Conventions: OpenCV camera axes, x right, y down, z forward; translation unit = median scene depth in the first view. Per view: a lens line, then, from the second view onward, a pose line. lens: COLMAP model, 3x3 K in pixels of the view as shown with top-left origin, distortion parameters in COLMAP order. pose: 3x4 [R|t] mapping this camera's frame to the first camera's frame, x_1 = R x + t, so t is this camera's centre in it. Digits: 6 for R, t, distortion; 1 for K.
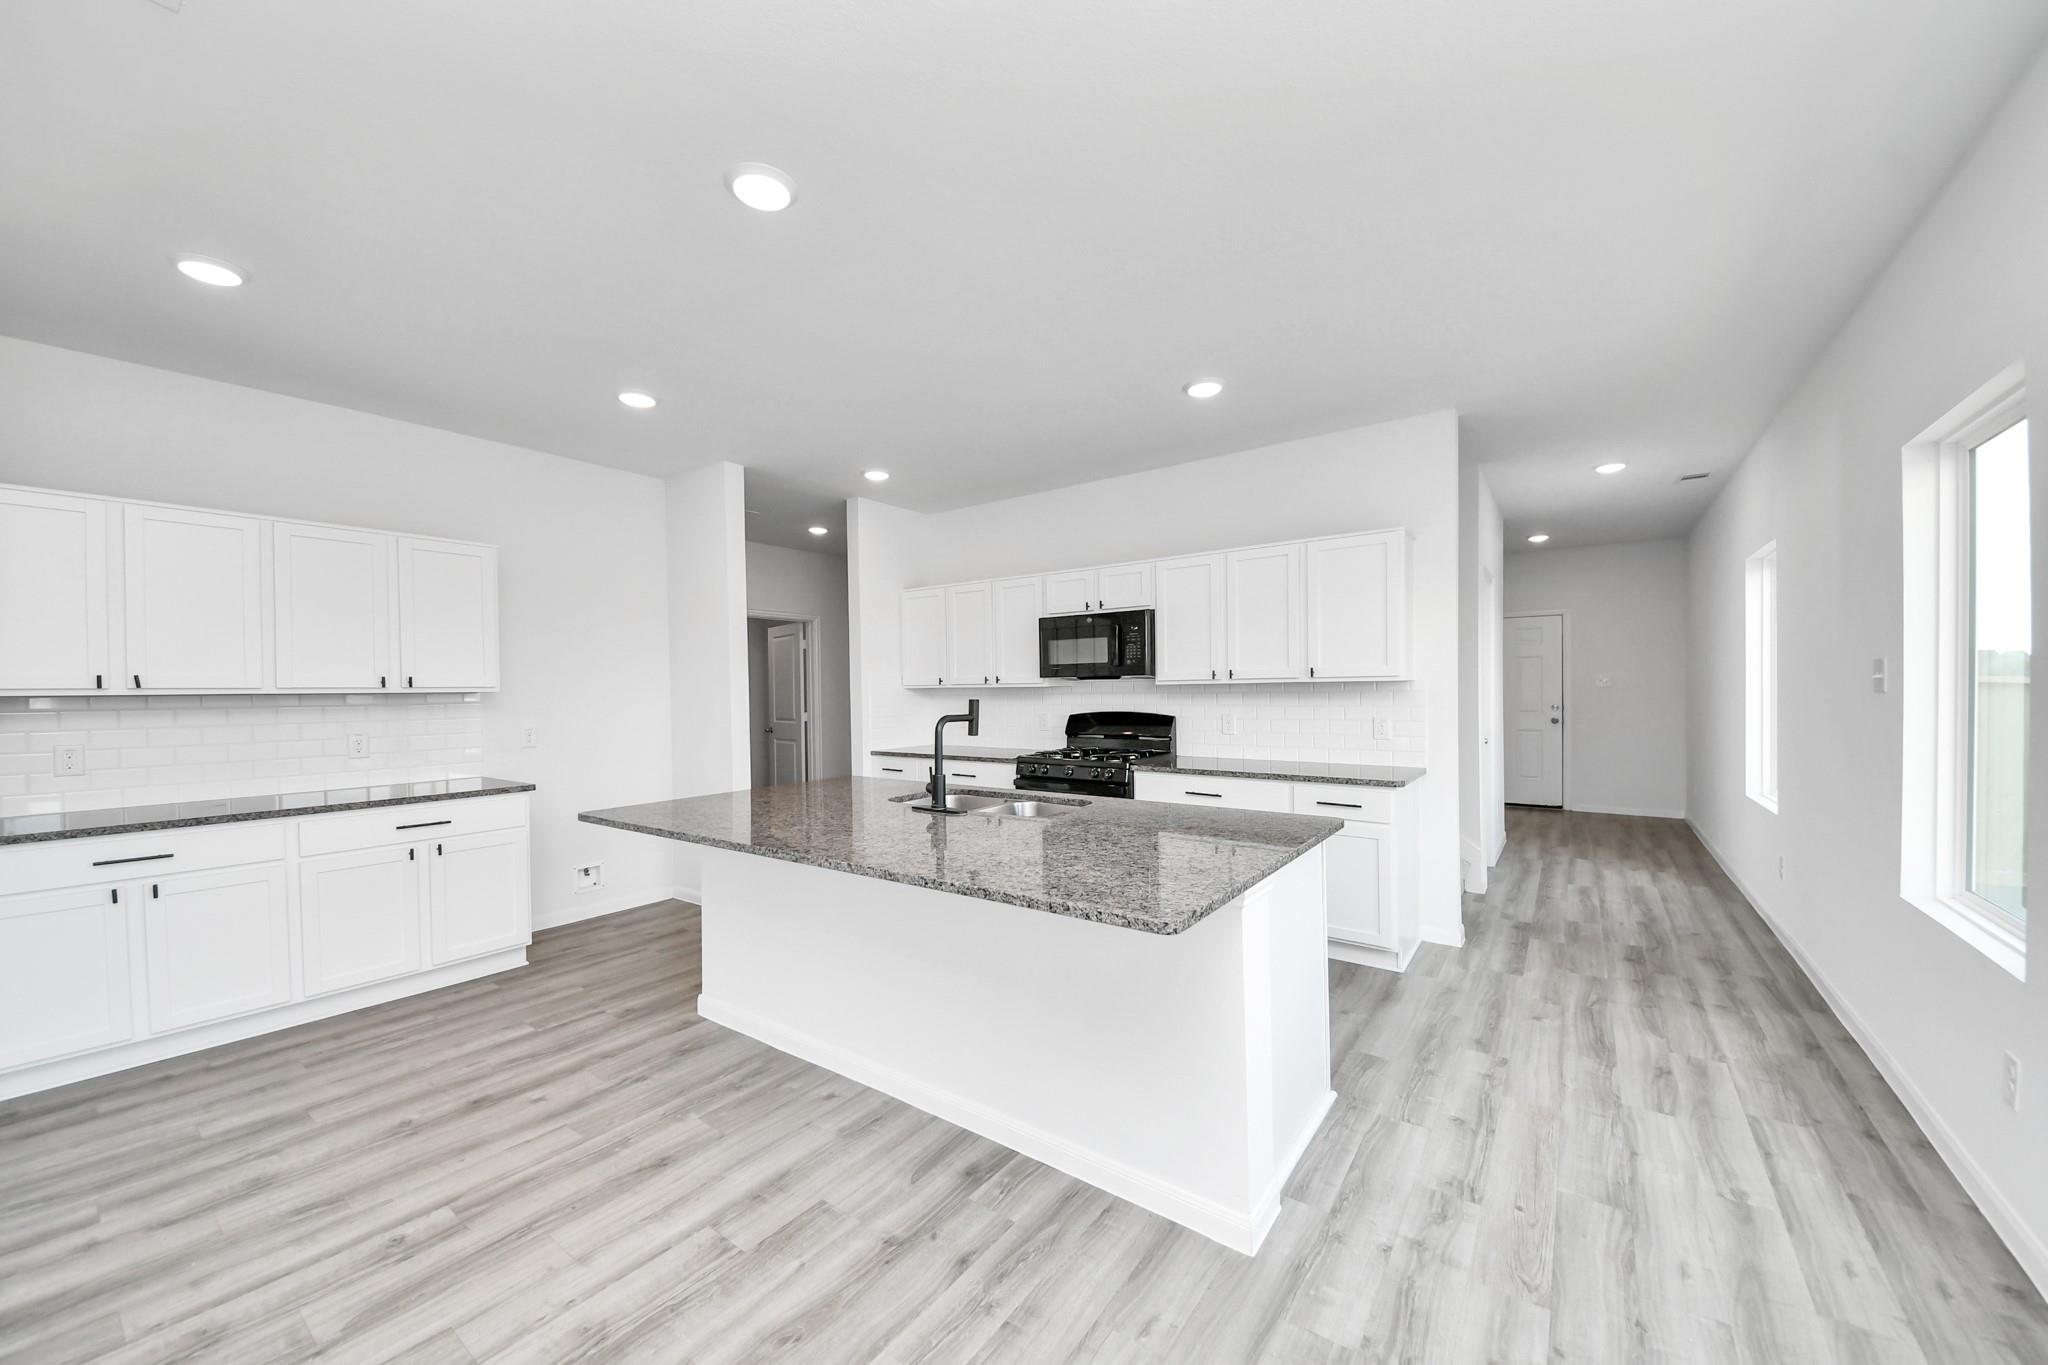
lens RADIAL K [[746.2, 0, 1022.3], [0, 746.2, 690.3], [0, 0, 1]] dist [-0.000878, -0.006493]
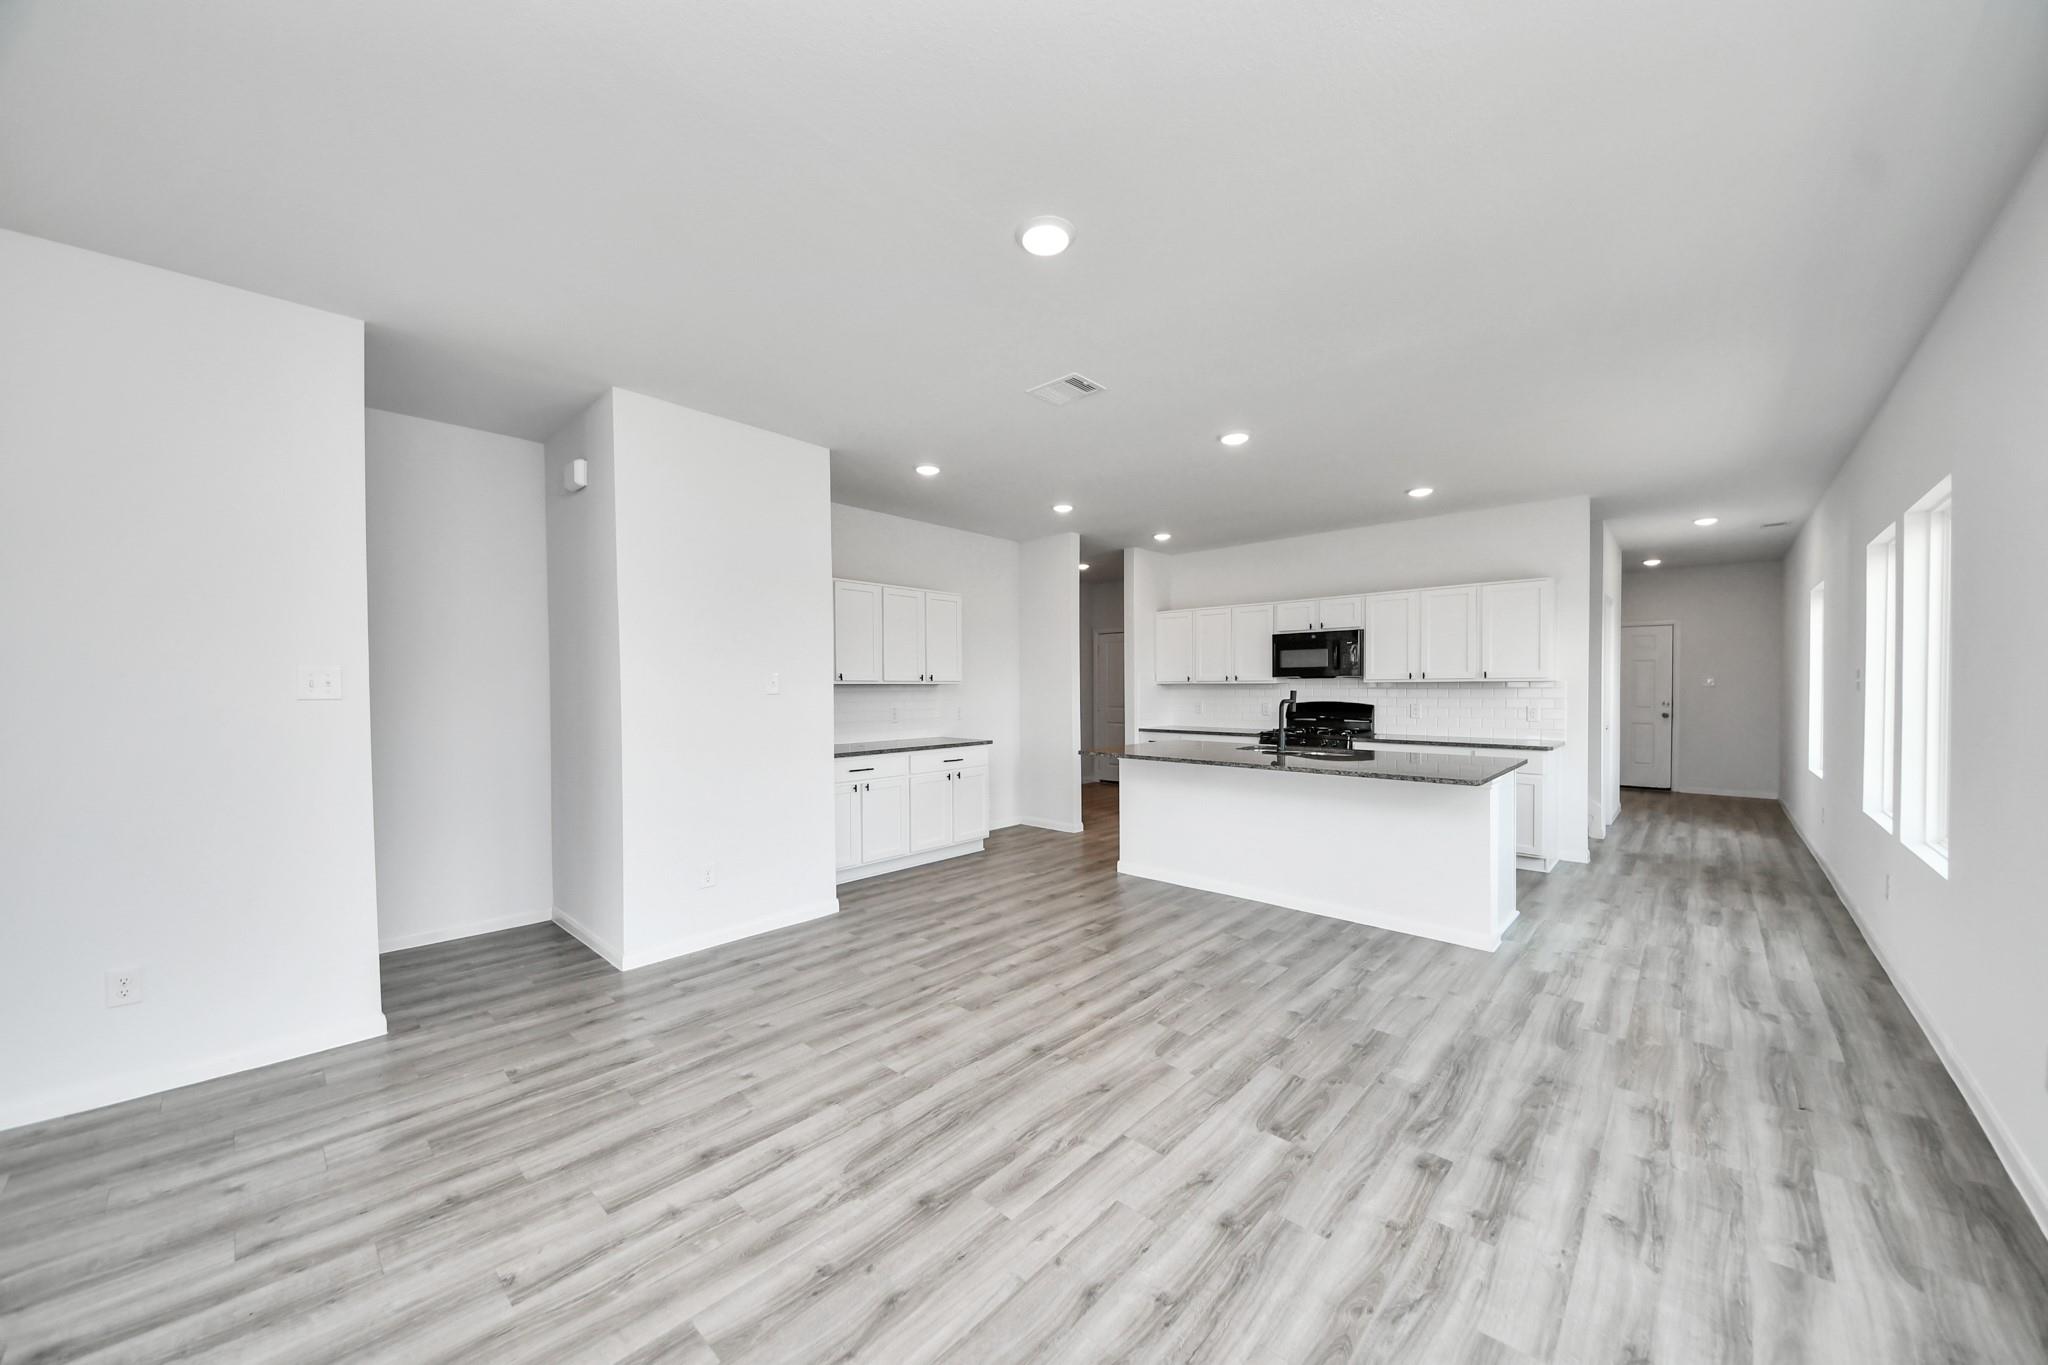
lens RADIAL K [[746.2, 0, 1032.4], [0, 746.2, 687.1], [0, 0, 1]] dist [-0.000878, -0.006493]
pose [[0.995523, 0.010288, -0.093960, -0.472769], [-0.009846, 0.999938, 0.005168, -0.000026], [0.094008, -0.004220, 0.995563, -0.729191]]
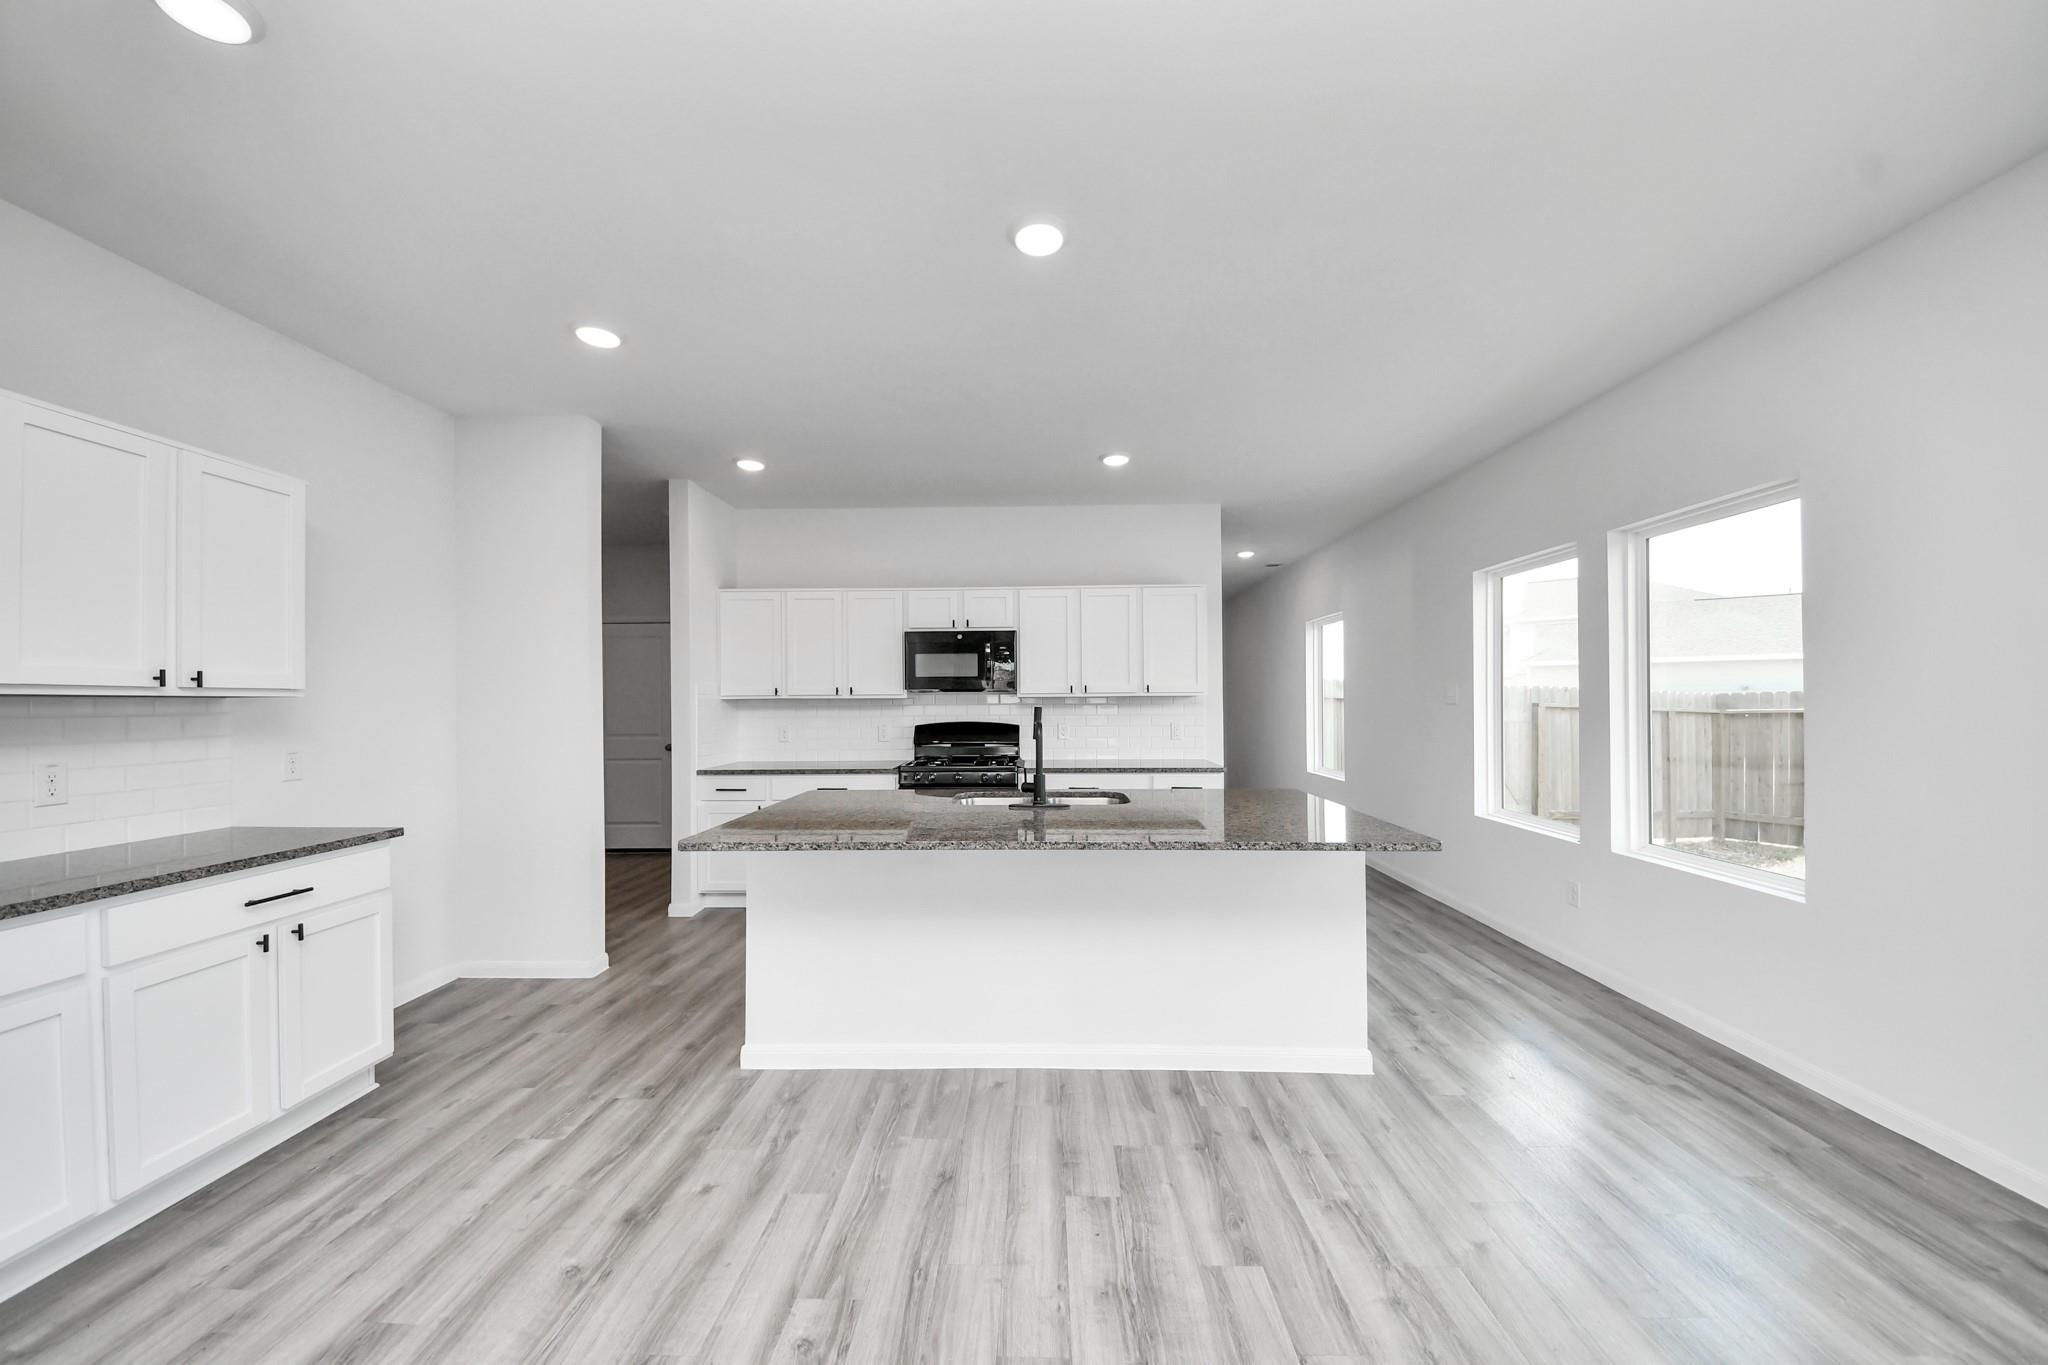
lens RADIAL K [[746.2, 0, 1039.2], [0, 746.2, 690.7], [0, 0, 1]] dist [-0.000878, -0.006493]
pose [[0.819089, 0.016181, 0.573439, -0.652740], [-0.003651, 0.999729, -0.022995, 0.011974], [-0.573655, 0.016741, 0.818926, 0.081413]]
